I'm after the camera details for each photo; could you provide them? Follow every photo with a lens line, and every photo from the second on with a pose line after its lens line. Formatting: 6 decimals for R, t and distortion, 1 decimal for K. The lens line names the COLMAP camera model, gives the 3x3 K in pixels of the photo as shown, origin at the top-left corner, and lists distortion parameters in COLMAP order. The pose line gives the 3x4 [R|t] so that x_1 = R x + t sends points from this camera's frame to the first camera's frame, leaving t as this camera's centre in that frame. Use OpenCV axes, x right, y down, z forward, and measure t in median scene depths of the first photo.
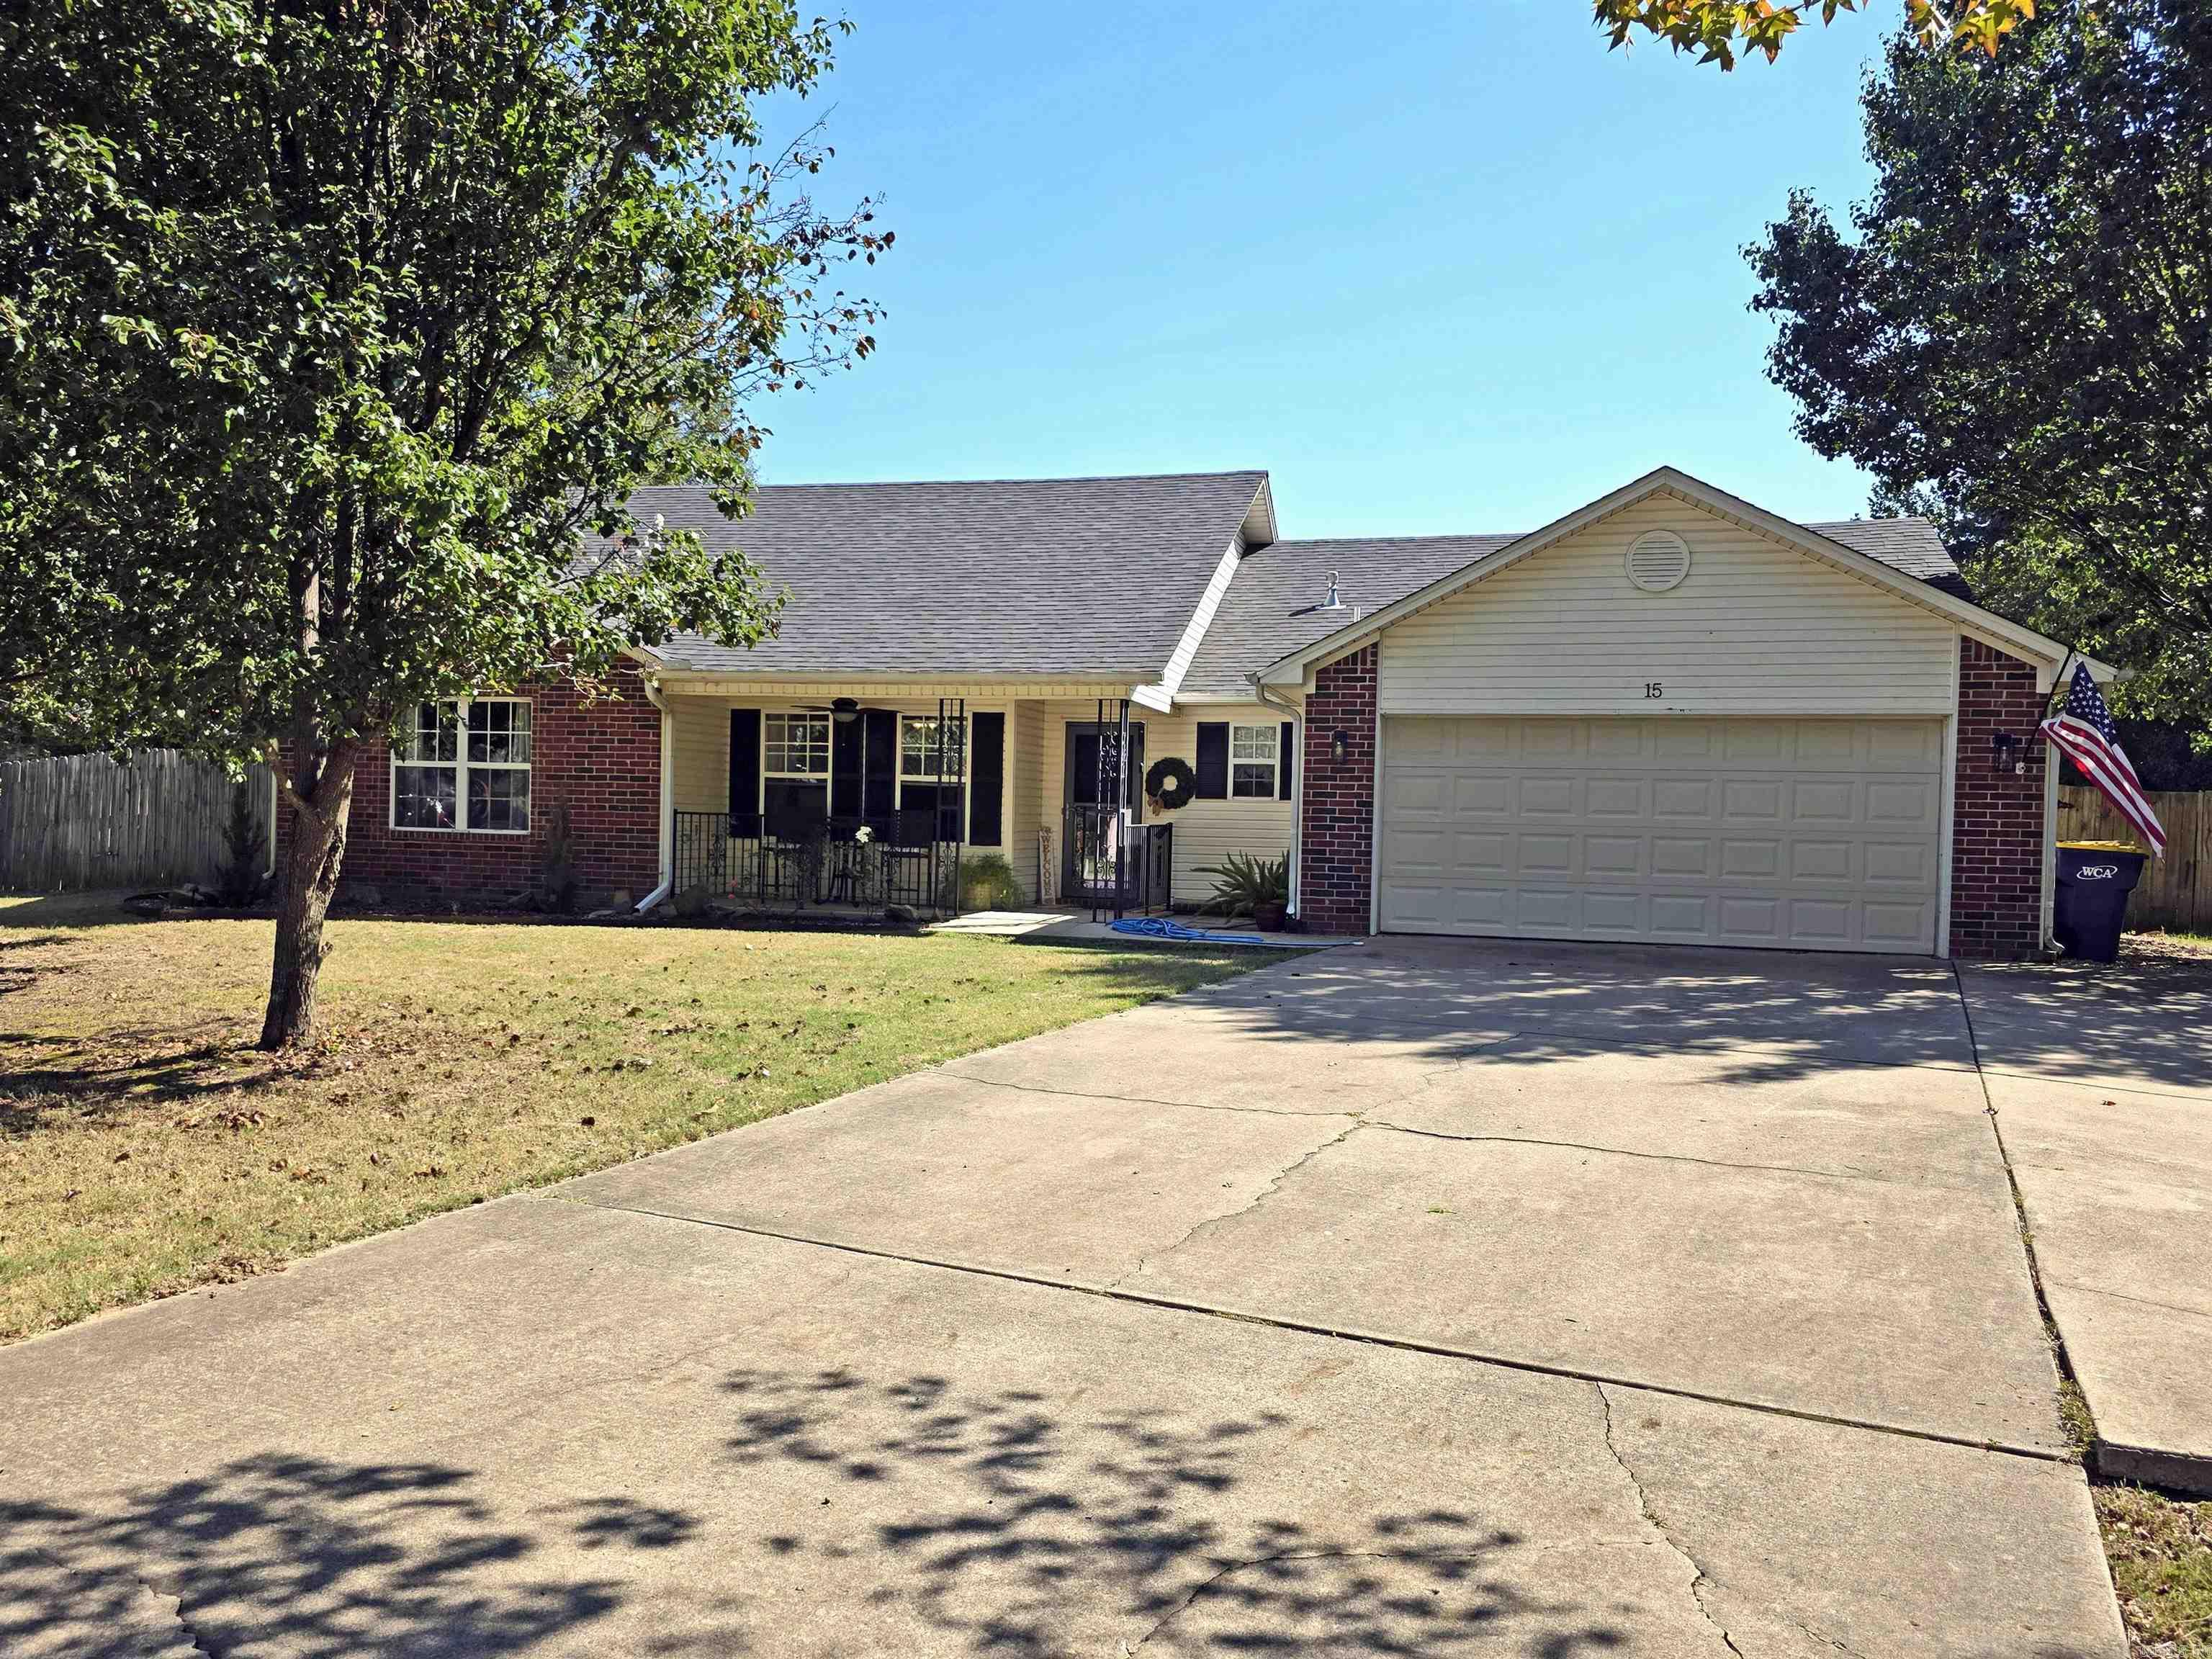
lens RADIAL K [[1527.5, 0, 1110.2], [0, 1527.5, 835.9], [0, 0, 1]] dist [0.061342, -0.017401]
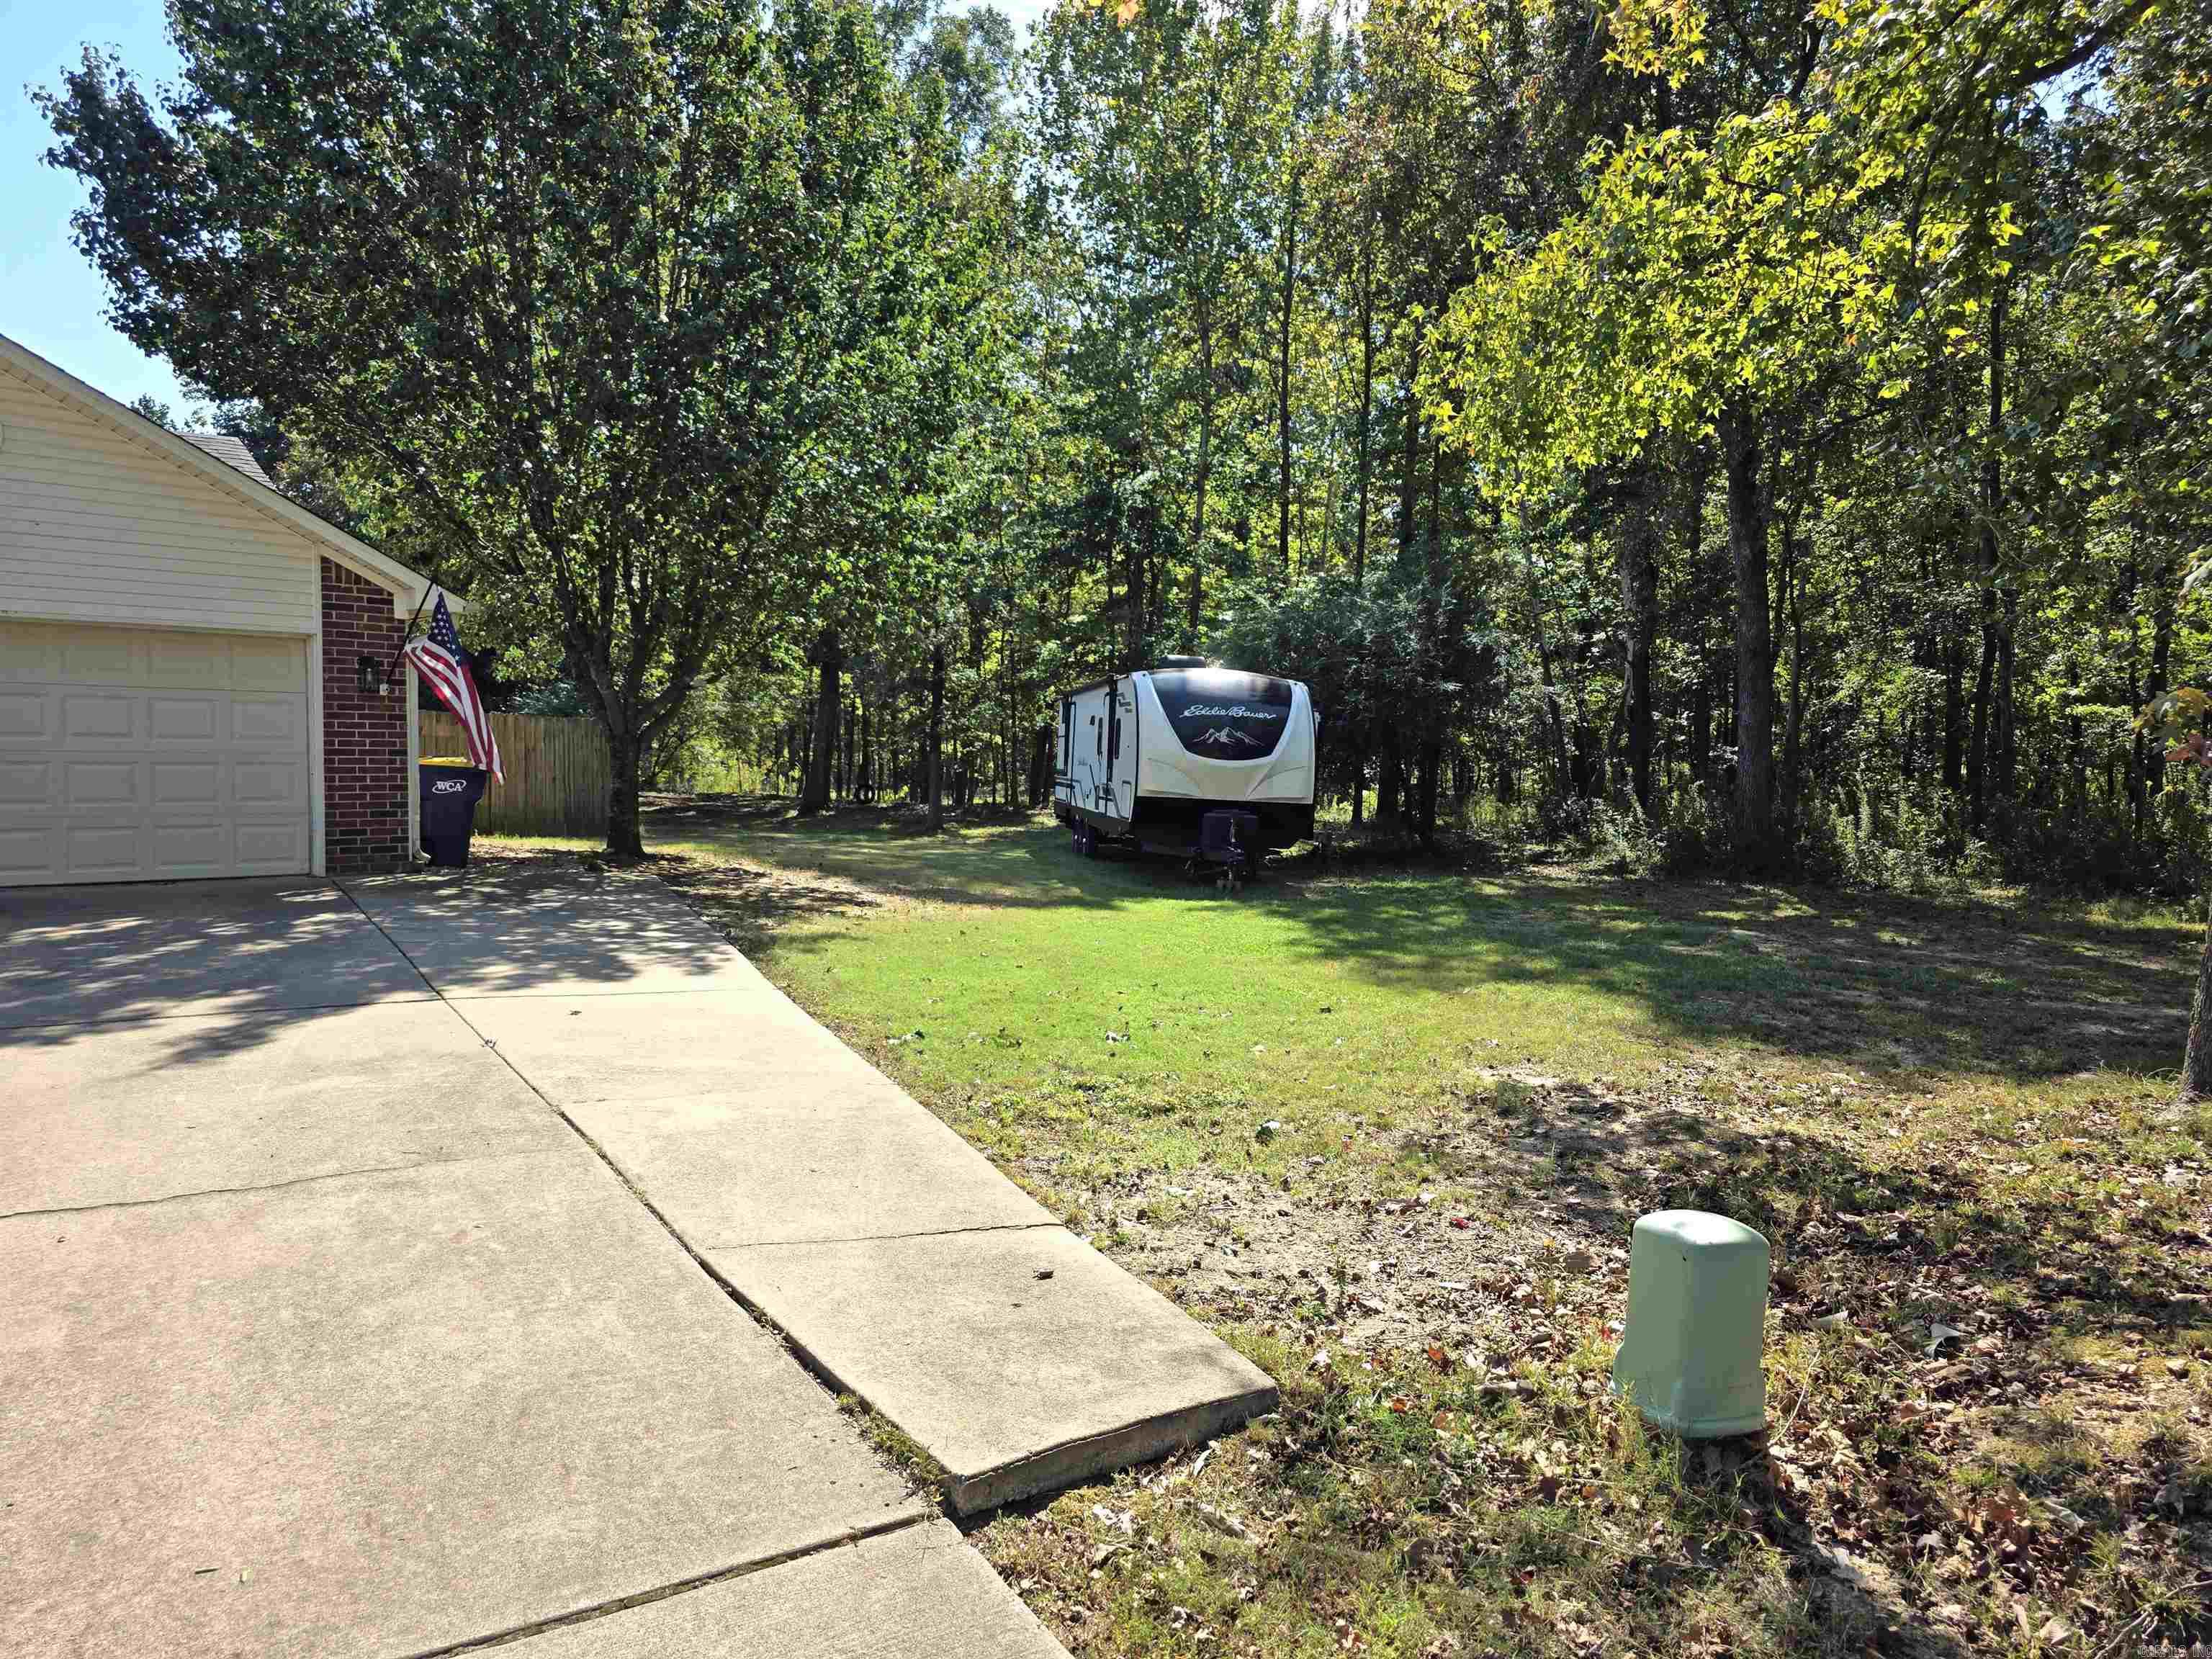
lens RADIAL K [[1464.2, 0, 1108.1], [0, 1464.2, 849.3], [0, 0, 1]] dist [0.016346, -0.016239]
pose [[0.532462, -0.070250, 0.843534, 0.004980], [0.015095, 0.997180, 0.073517, -0.003946], [-0.846319, -0.026412, 0.532021, 0.127553]]
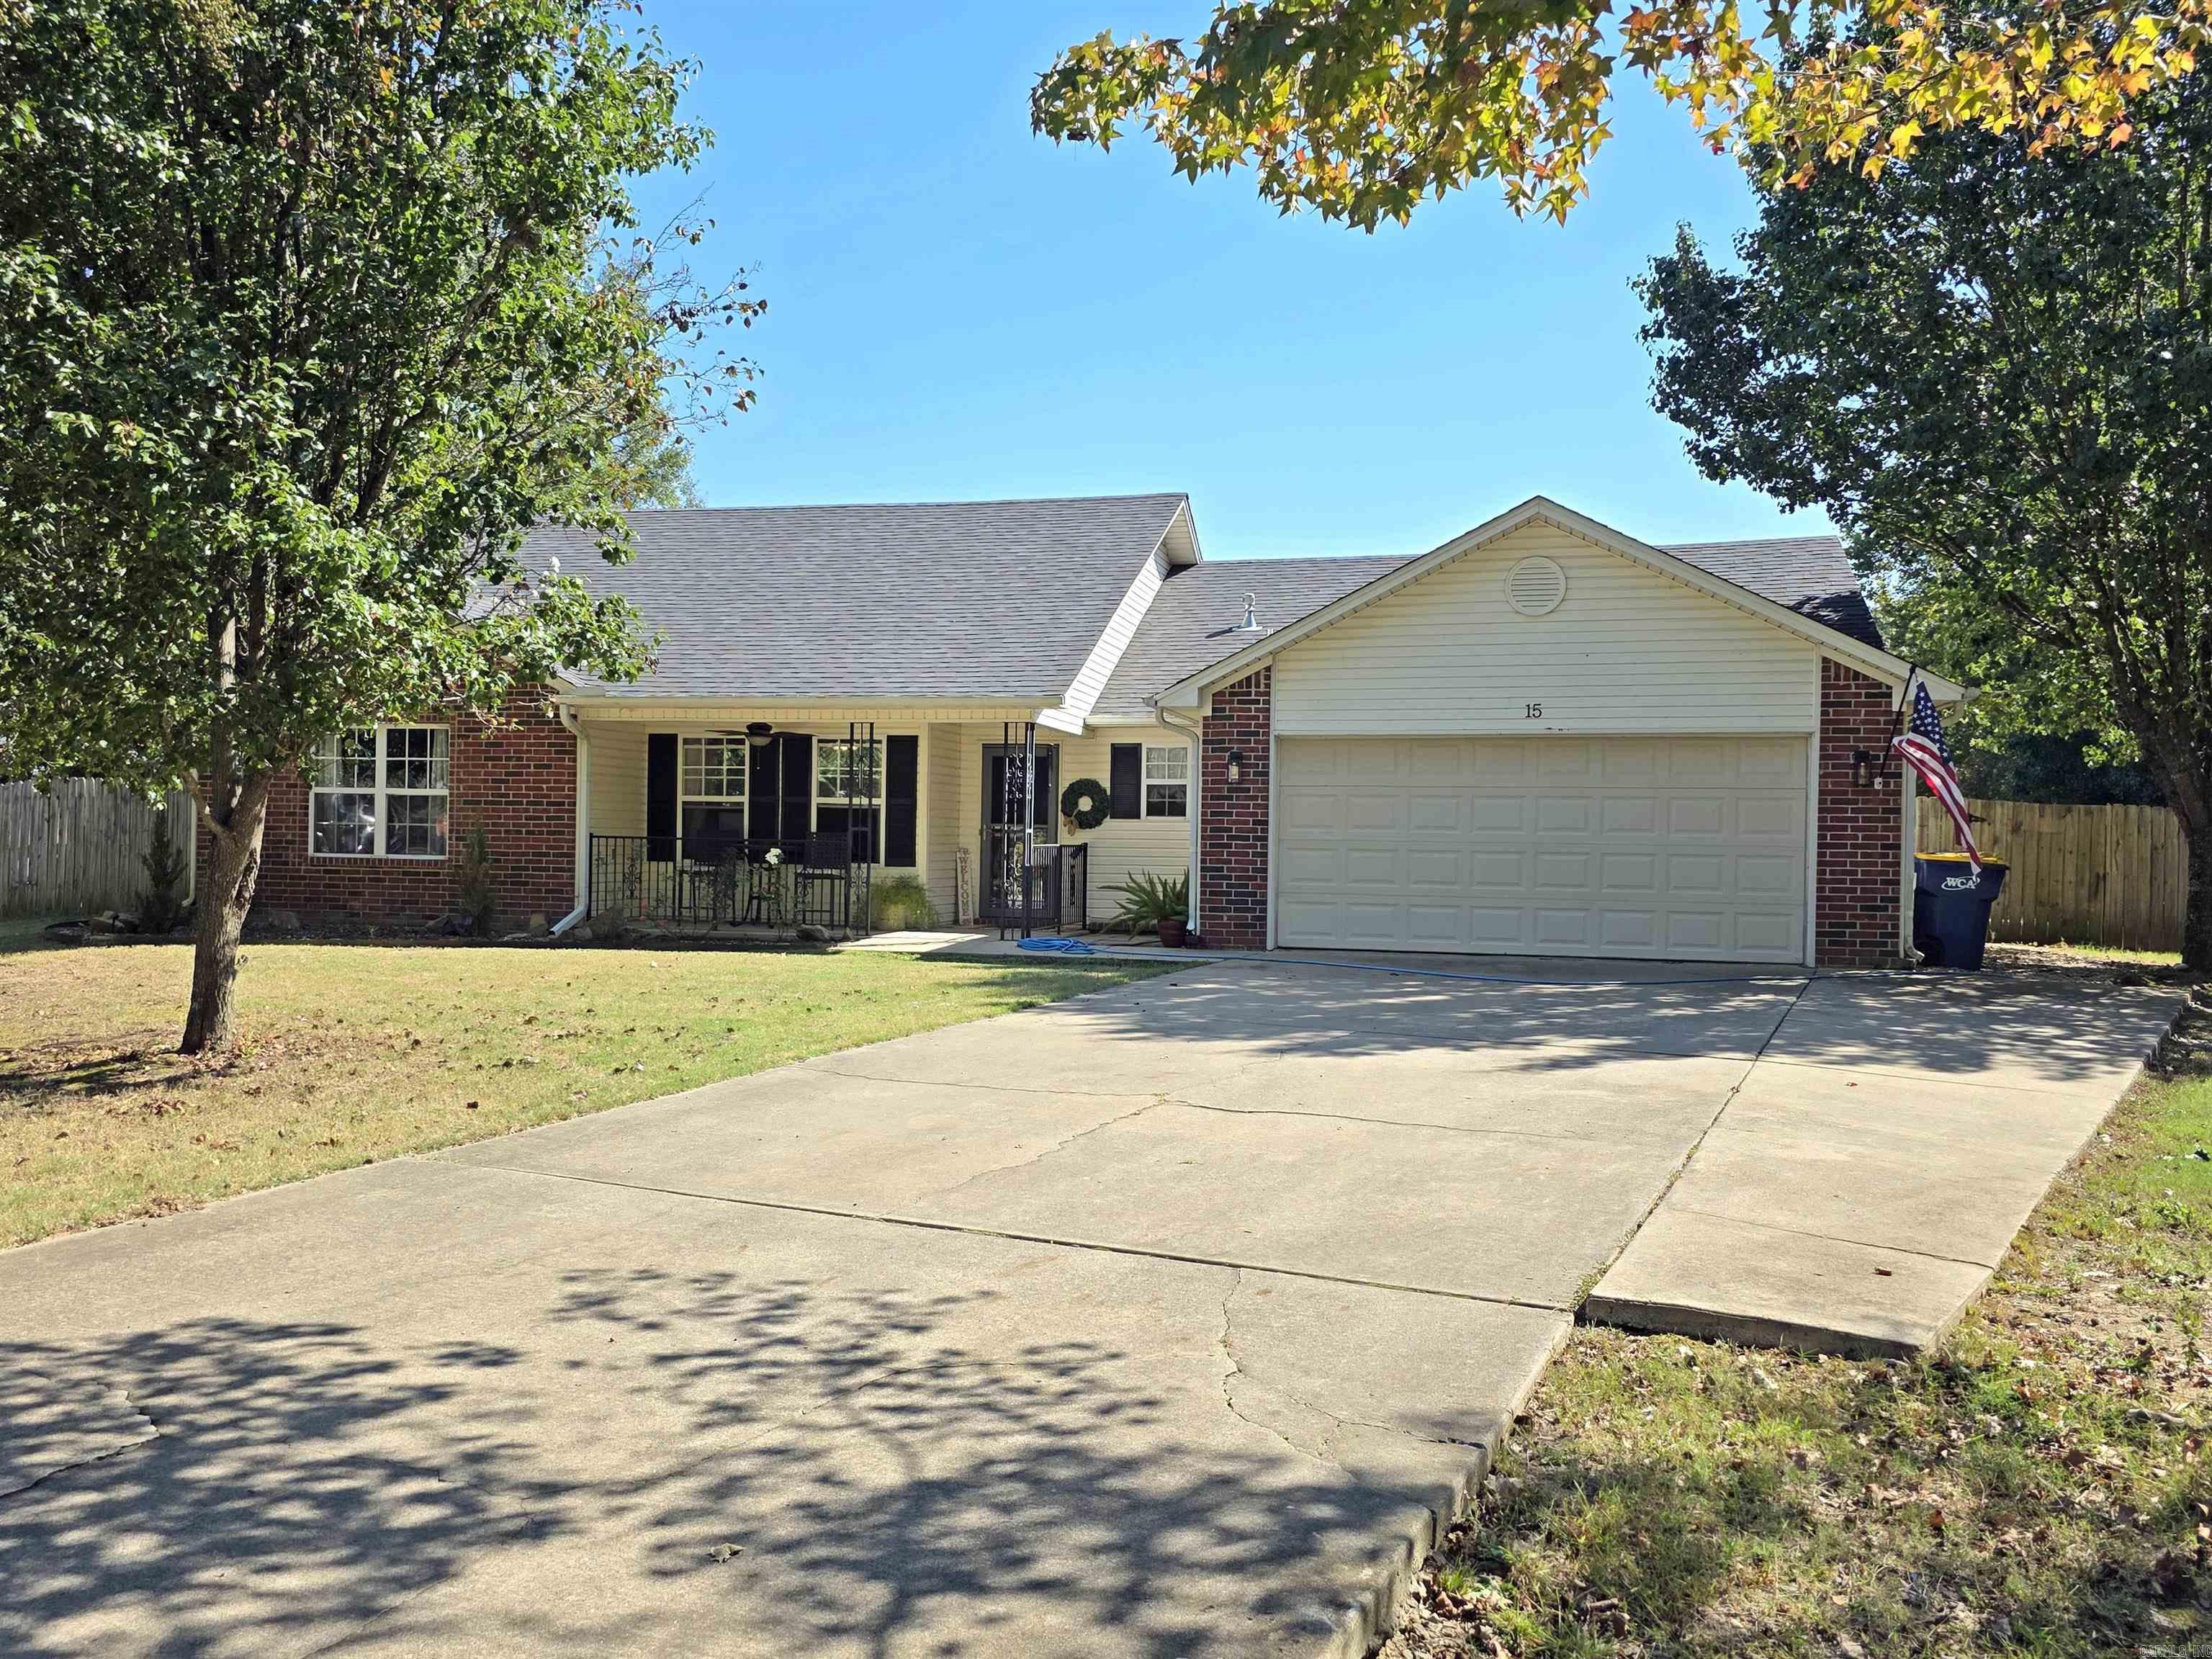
lens RADIAL K [[1527.5, 0, 1047.2], [0, 1527.5, 836.9], [0, 0, 1]] dist [0.061342, -0.017401]
pose [[0.999933, -0.007875, 0.008426, 0.041448], [0.007985, 0.999882, -0.013158, 0.003515], [-0.008322, 0.013225, 0.999878, -0.077152]]
